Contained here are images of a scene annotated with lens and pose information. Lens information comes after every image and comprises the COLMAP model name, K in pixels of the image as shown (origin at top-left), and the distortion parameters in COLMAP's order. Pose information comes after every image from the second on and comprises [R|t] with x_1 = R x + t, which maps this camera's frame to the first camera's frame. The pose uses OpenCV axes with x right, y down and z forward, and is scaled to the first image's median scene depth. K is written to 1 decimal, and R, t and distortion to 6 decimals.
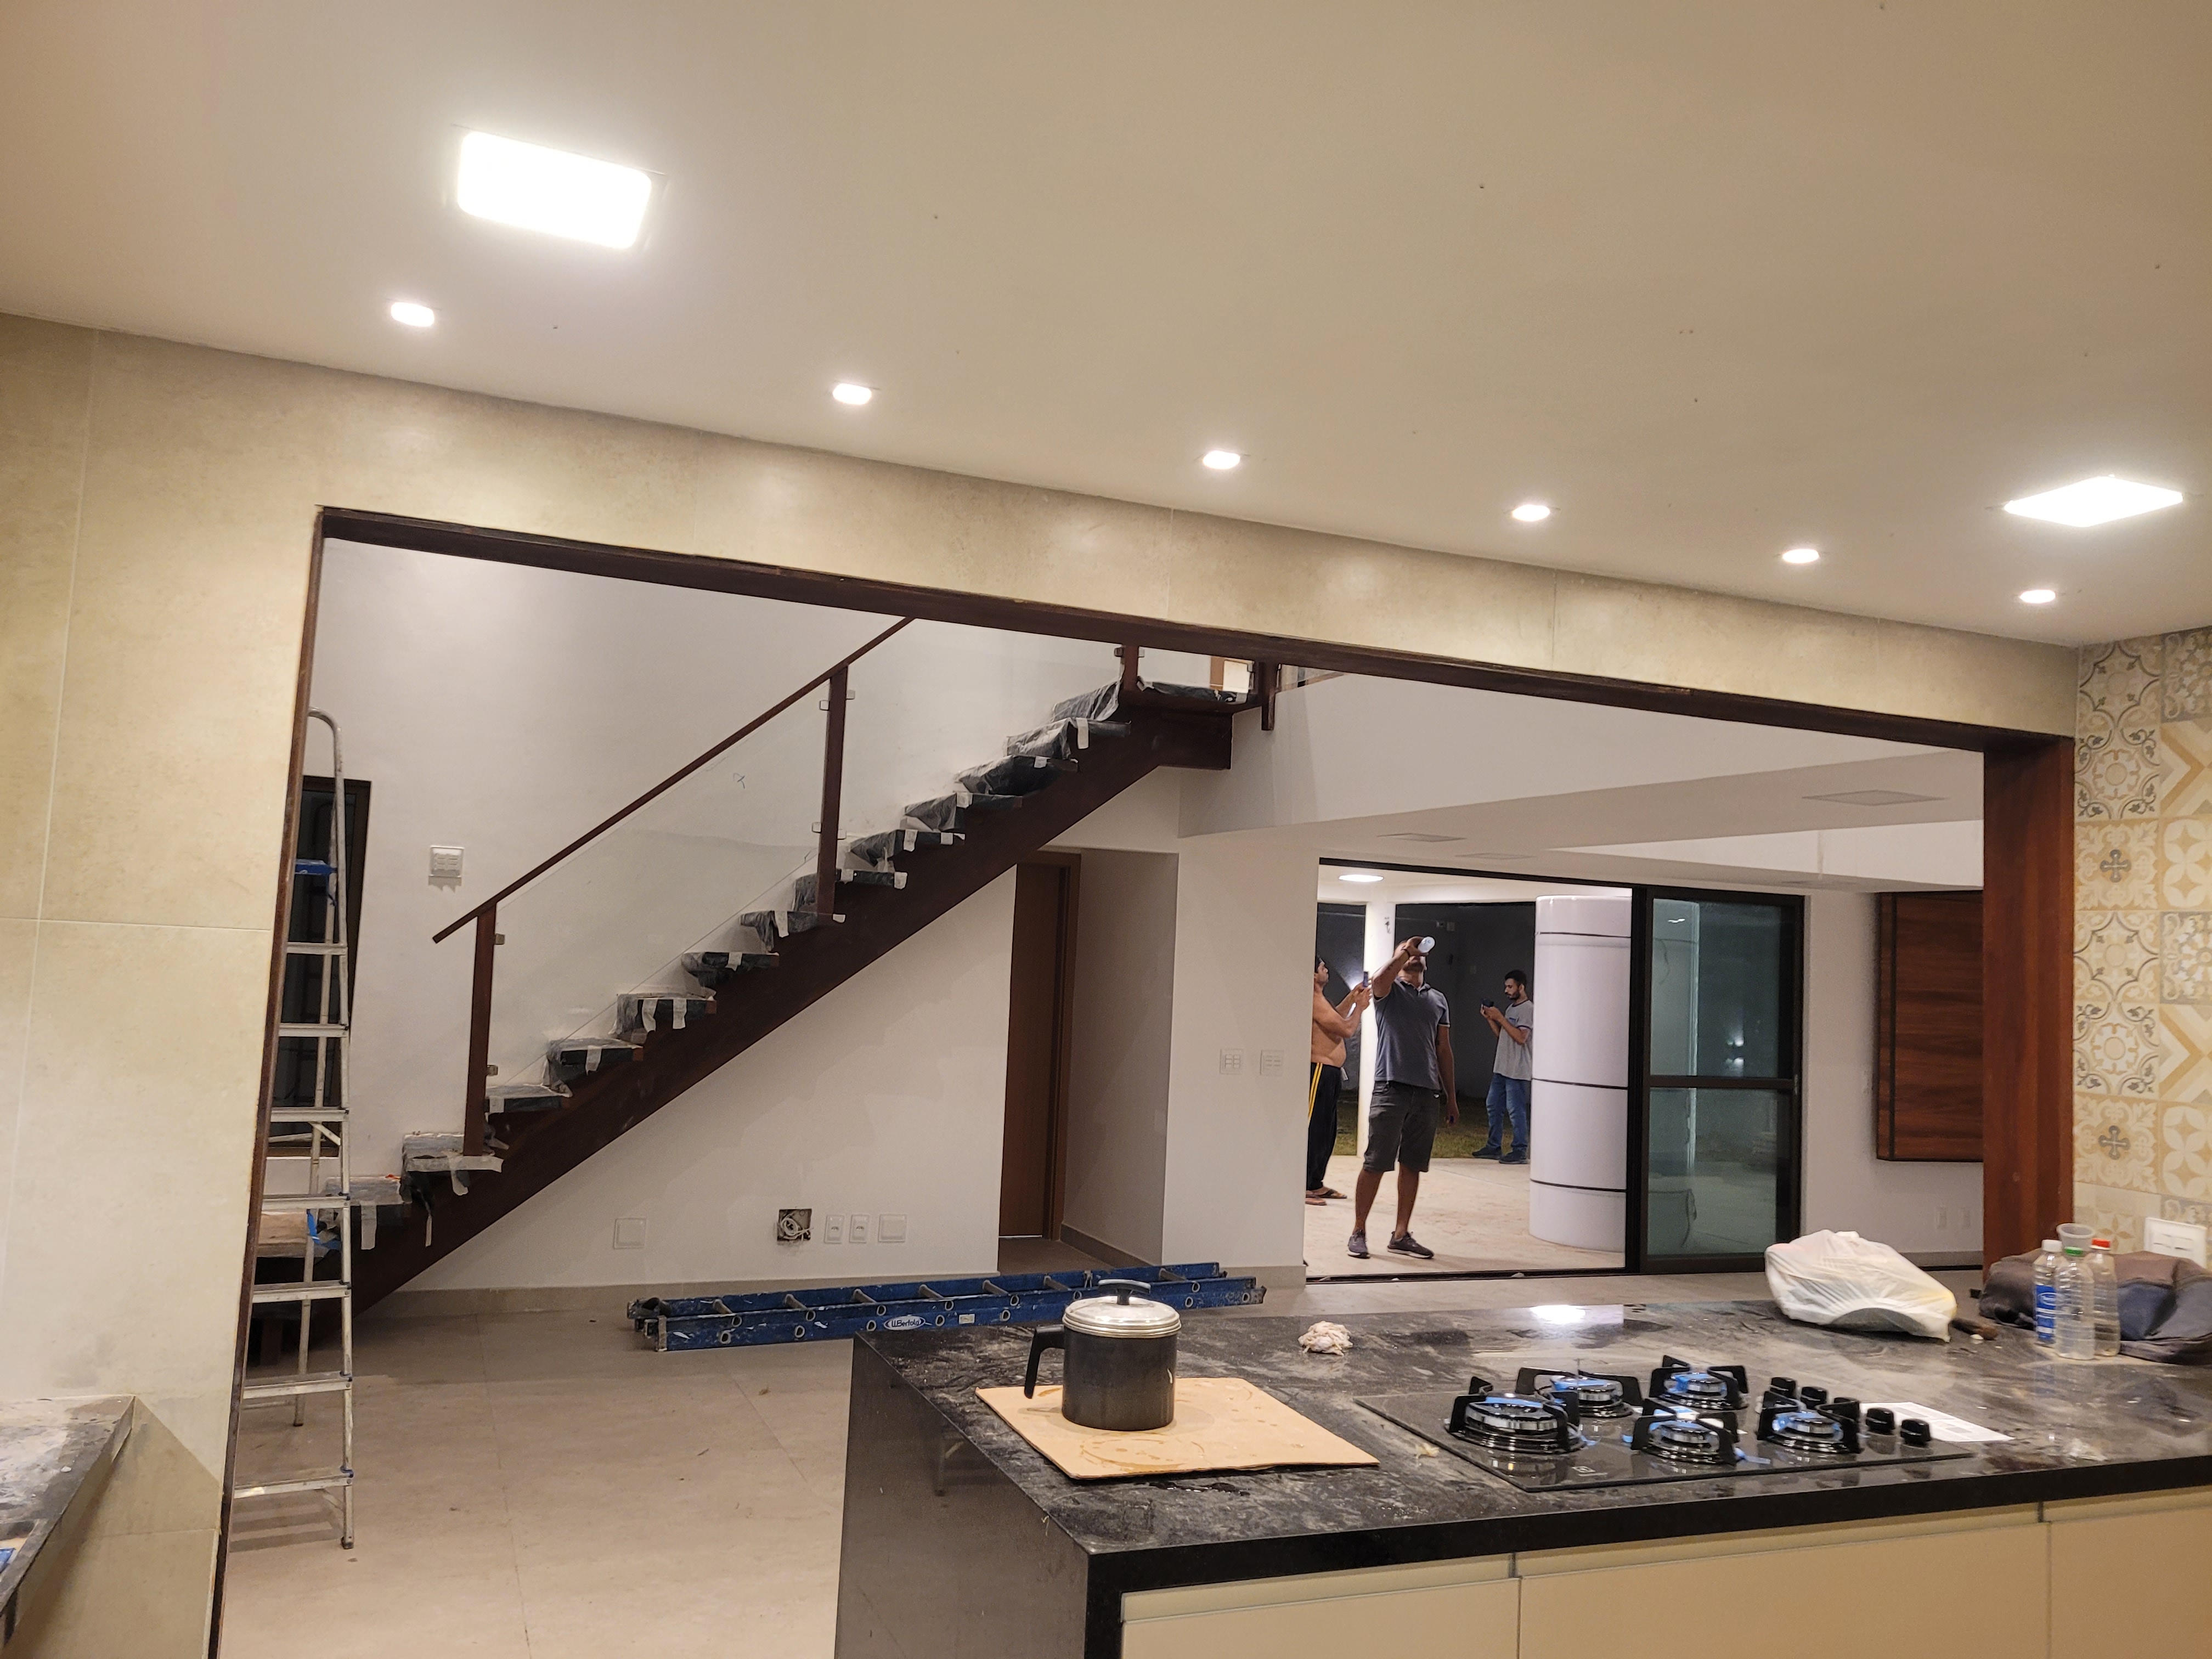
lens RADIAL K [[1675.0, 0, 1108.0], [0, 1675.0, 829.4], [0, 0, 1]] dist [0.001289, -0.000927]
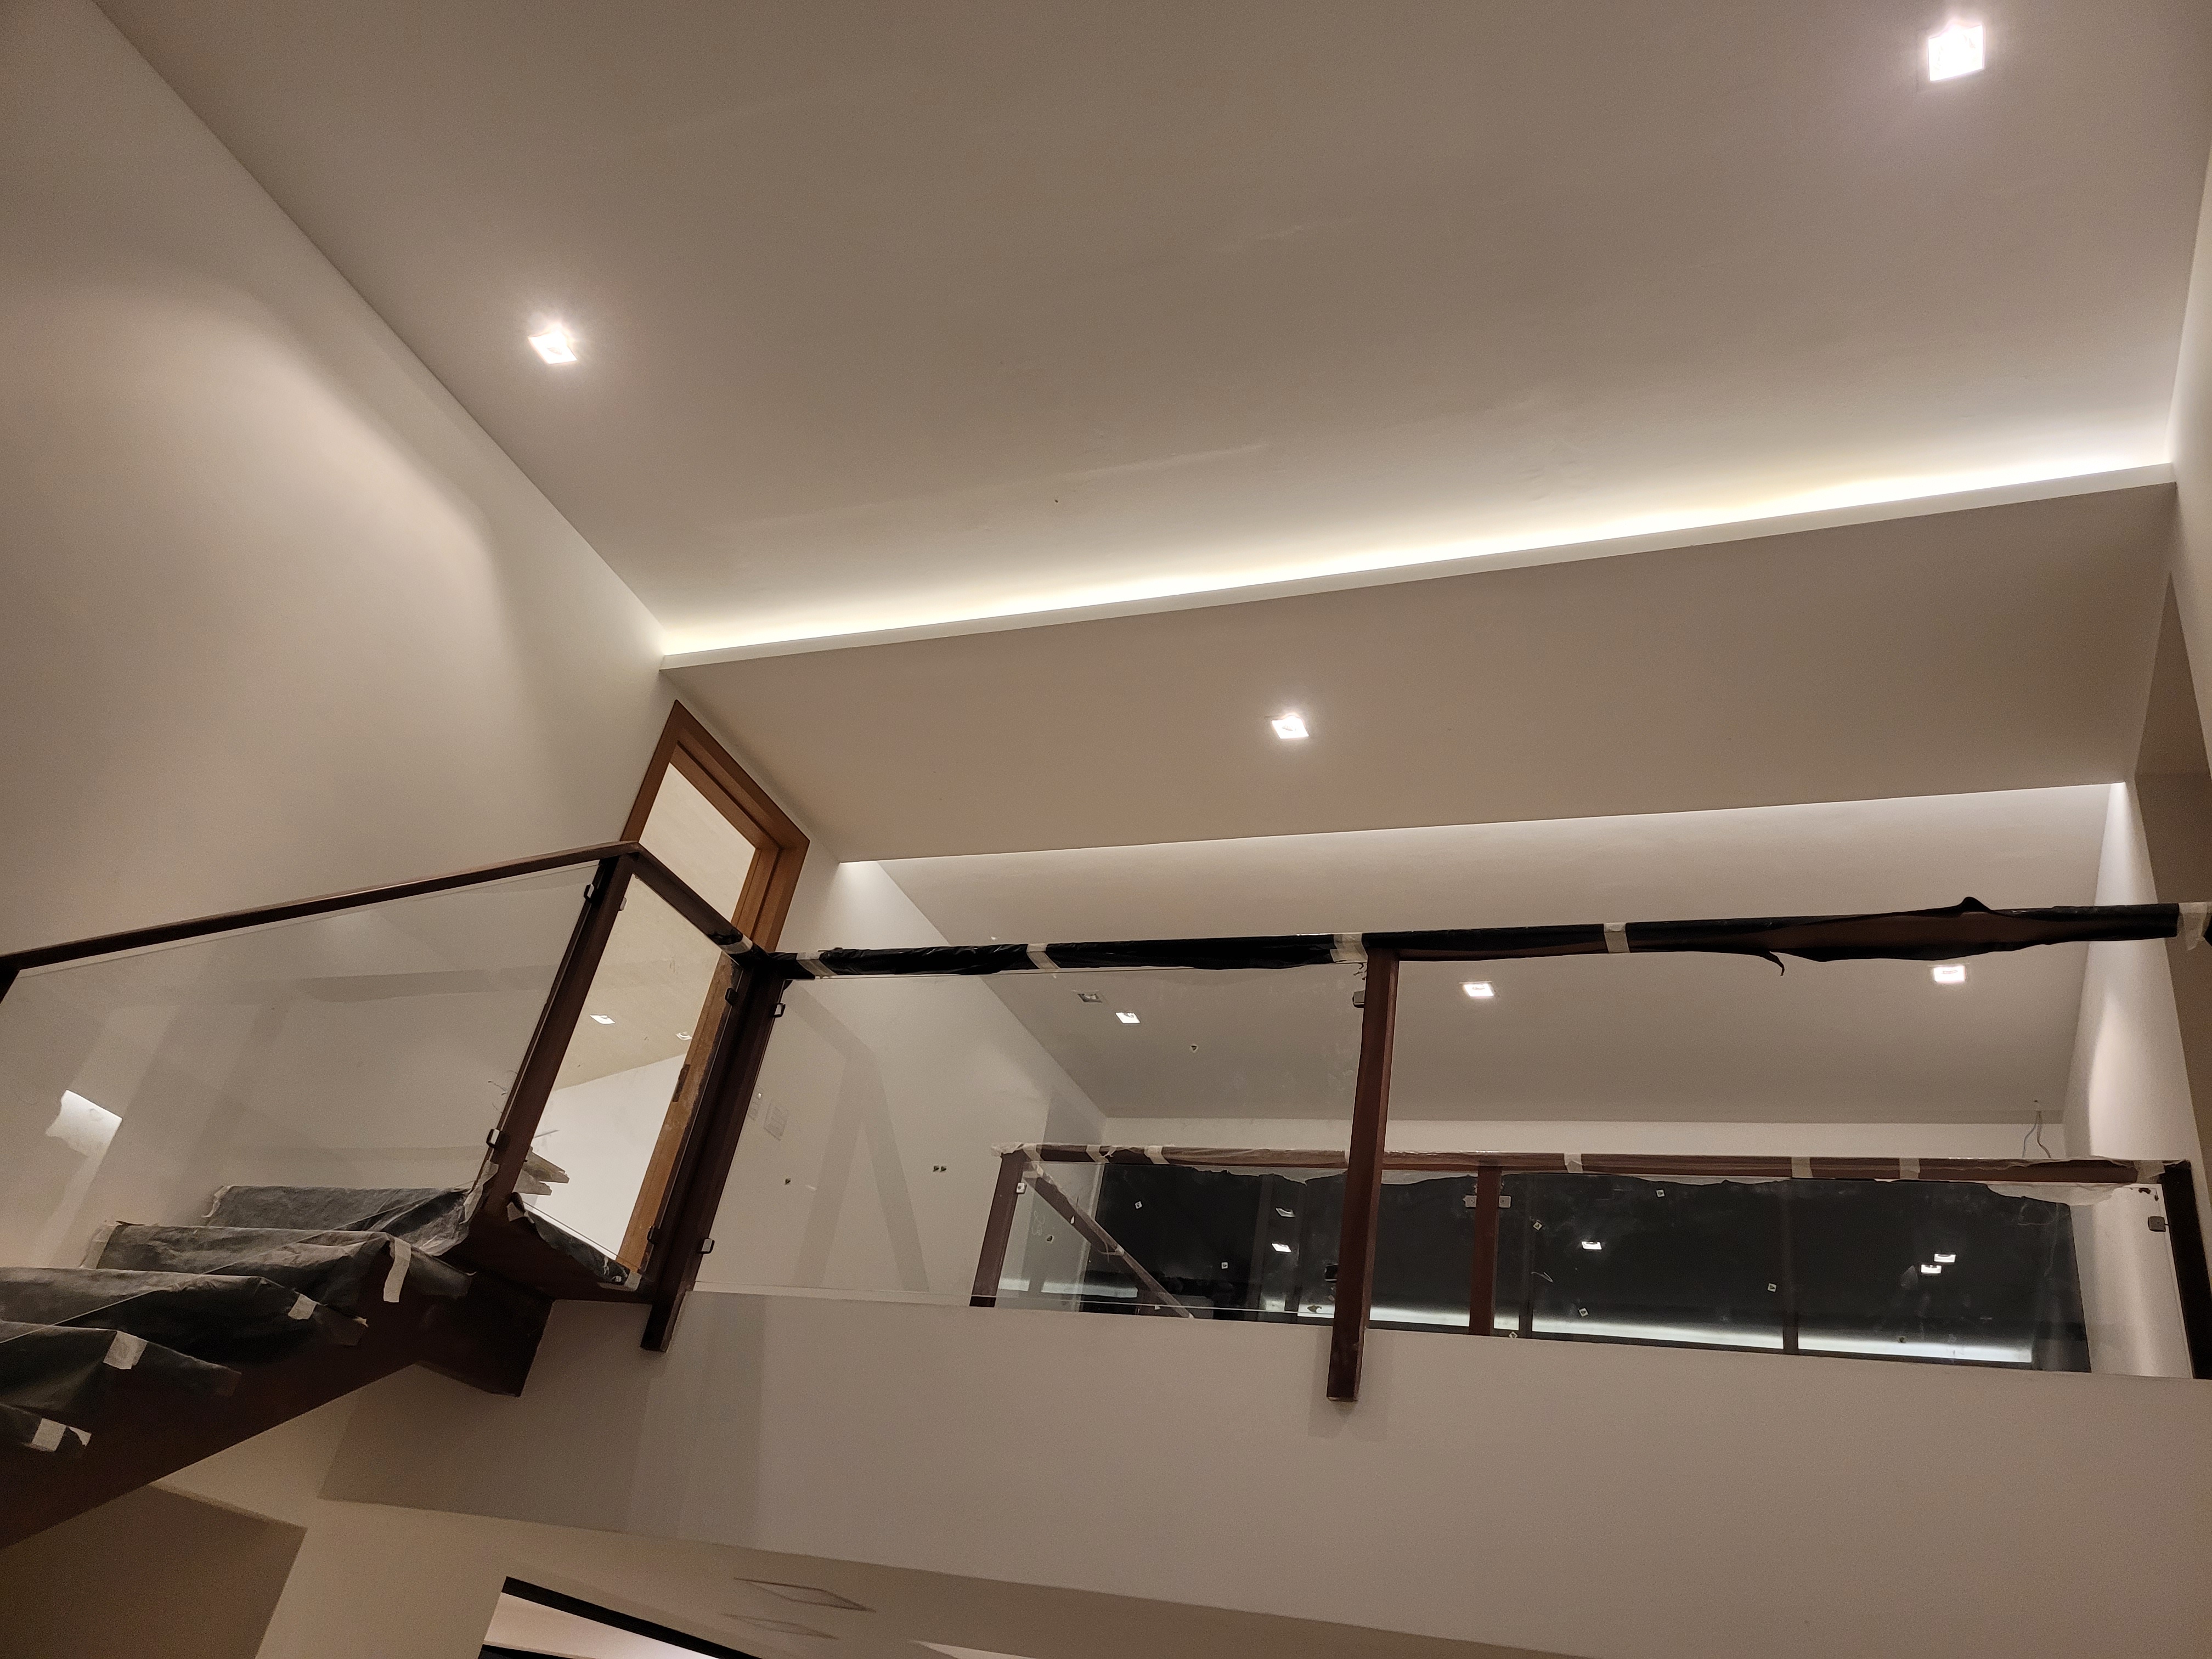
lens RADIAL K [[1675.0, 0, 1108.5], [0, 1675.0, 827.9], [0, 0, 1]] dist [0.001289, -0.000927]
pose [[0.686074, 0.439807, 0.579545, -0.215149], [-0.189618, 0.877155, -0.441185, 0.006550], [-0.702387, 0.192793, 0.685189, 0.482845]]
